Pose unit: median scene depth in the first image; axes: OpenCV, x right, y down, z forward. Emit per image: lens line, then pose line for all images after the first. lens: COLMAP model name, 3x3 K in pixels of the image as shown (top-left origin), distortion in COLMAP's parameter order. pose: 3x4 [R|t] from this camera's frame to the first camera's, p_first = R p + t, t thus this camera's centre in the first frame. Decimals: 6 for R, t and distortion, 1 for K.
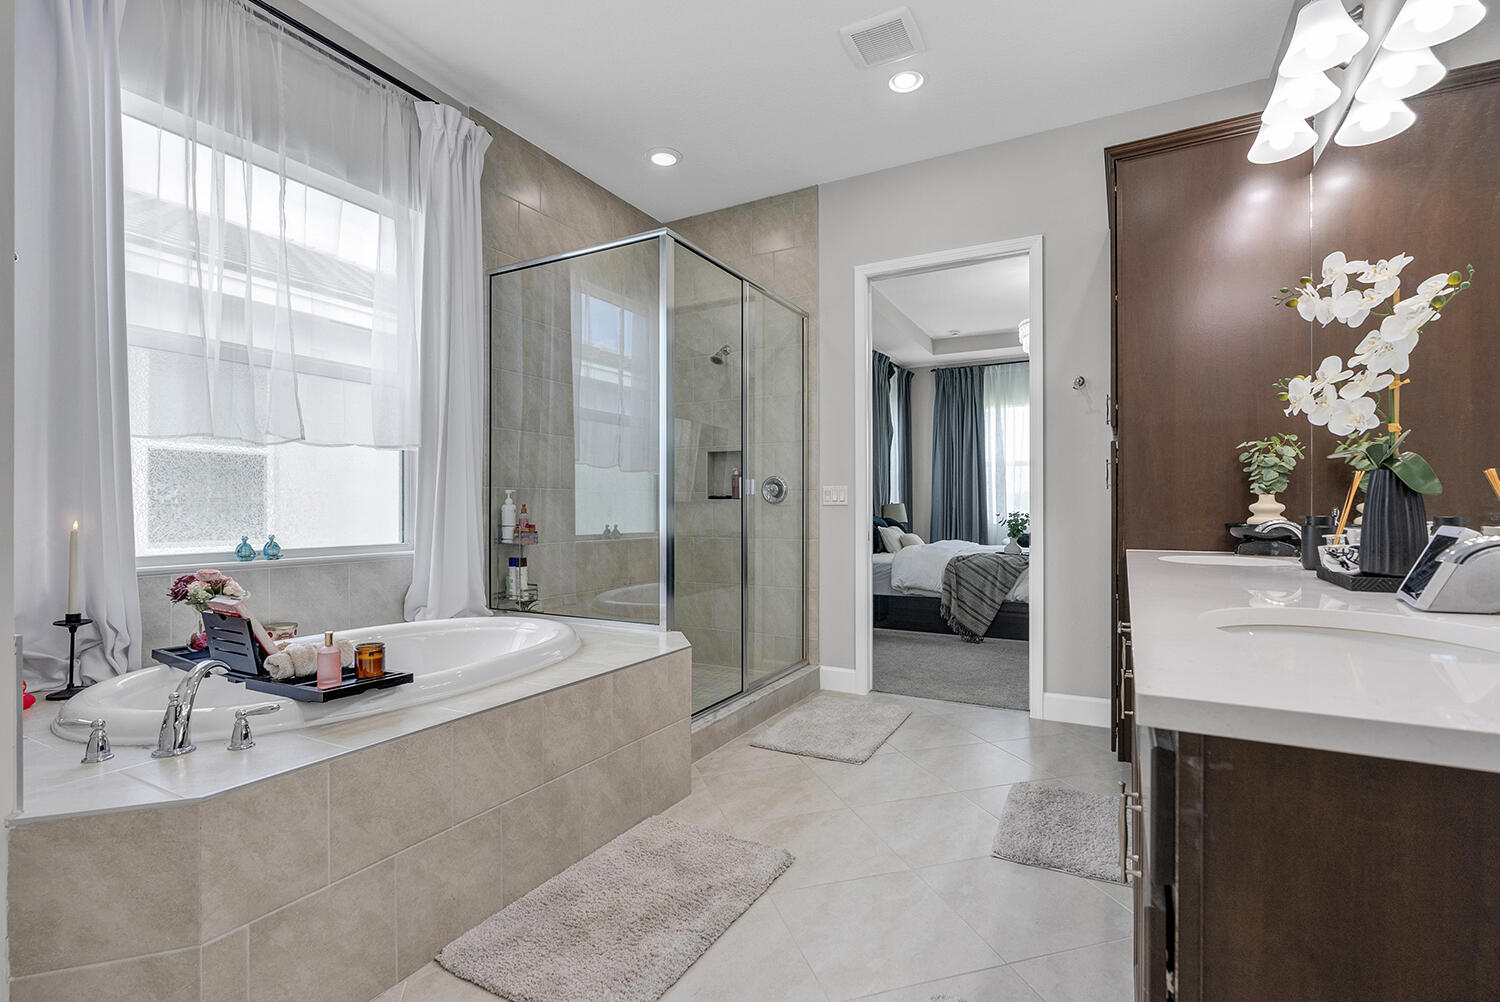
lens RADIAL K [[701.3, 0, 758.7], [0, 701.3, 510.8], [0, 0, 1]] dist [-0.011814, -0.000049]
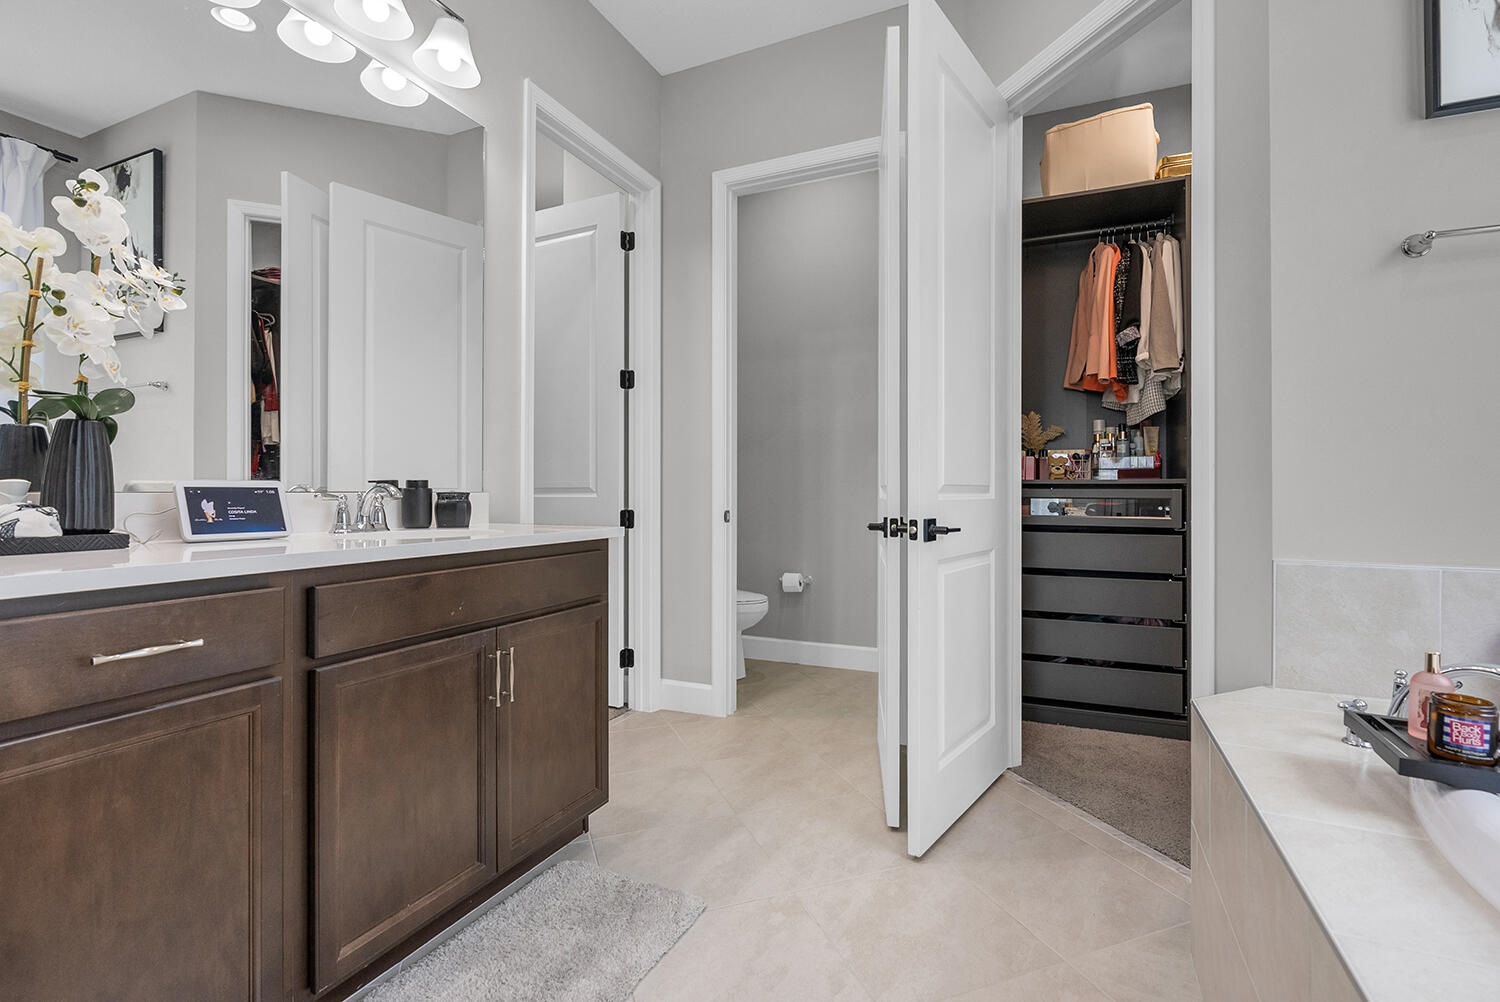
lens RADIAL K [[680.2, 0, 752.8], [0, 680.2, 487.7], [0, 0, 1]] dist [-0.012676, -0.000722]
pose [[-0.998729, -0.000705, -0.050389, 0.011613], [-0.000737, 1.000000, 0.000612, 0.011782], [0.050388, 0.000649, -0.998729, 0.751696]]
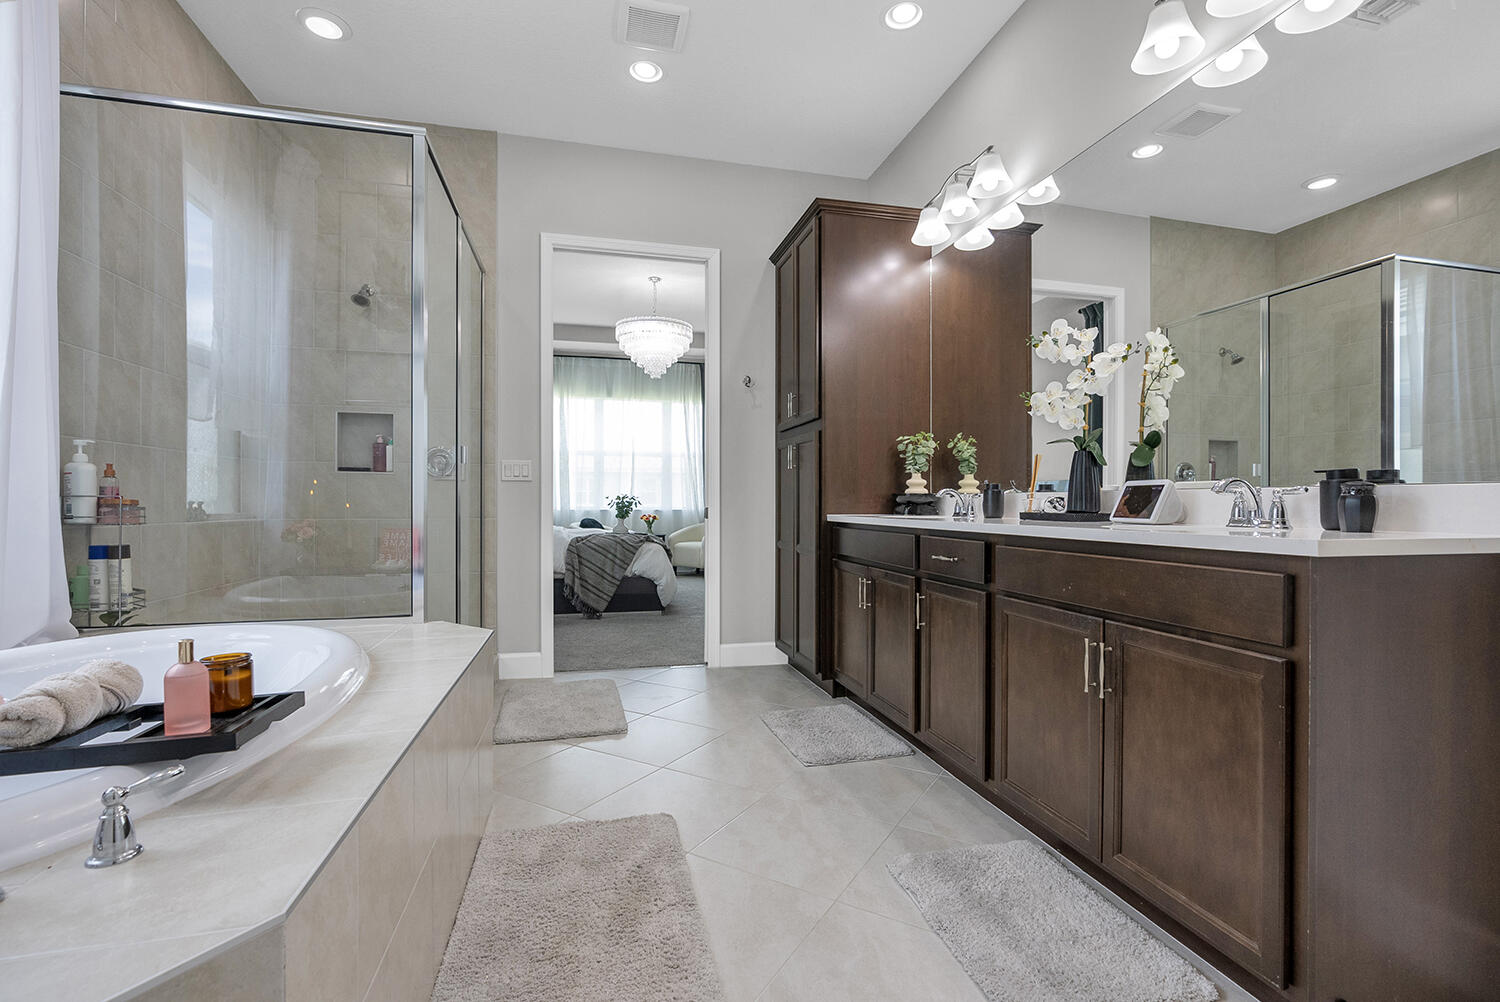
lens RADIAL K [[685.0, 0, 775.7], [0, 685.0, 504.7], [0, 0, 1]] dist [-0.000895, -0.000304]
pose [[0.725969, -0.000384, 0.687727, -0.314187], [0.000547, 1.000000, -0.000019, 0.028172], [-0.687727, 0.000390, 0.725969, 0.111929]]
